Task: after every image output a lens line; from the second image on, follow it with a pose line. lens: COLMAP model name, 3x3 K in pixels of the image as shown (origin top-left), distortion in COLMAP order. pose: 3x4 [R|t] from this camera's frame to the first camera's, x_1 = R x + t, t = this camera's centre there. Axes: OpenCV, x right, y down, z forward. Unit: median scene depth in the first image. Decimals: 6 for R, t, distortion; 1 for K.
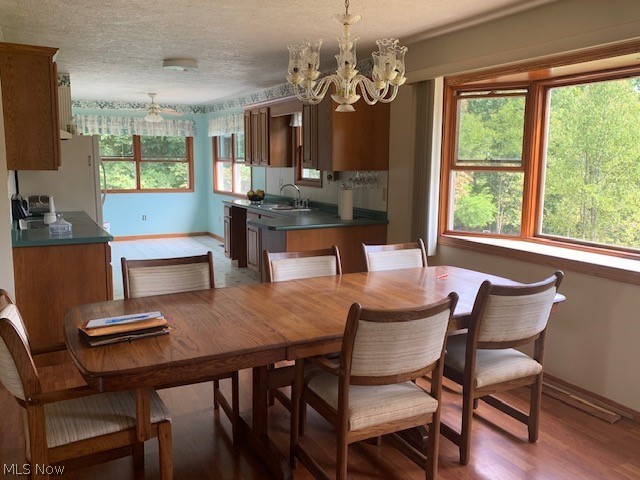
lens RADIAL K [[528.2, 0, 320.0], [0, 528.2, 240.0], [0, 0, 1]] dist [0.085628, -0.218393]
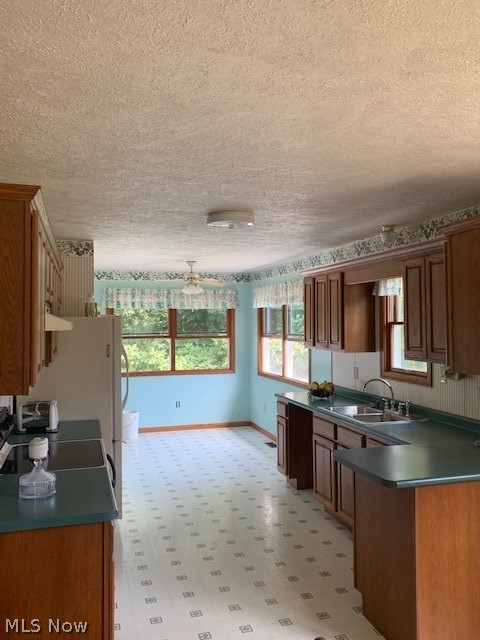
lens RADIAL K [[528.2, 0, 240.0], [0, 528.2, 320.0], [0, 0, 1]] dist [0.085628, -0.218393]
pose [[0.978649, -0.015949, -0.204917, -0.070713], [-0.015752, 0.988233, -0.152145, -0.057791], [0.204932, 0.152124, 0.966882, 0.223252]]
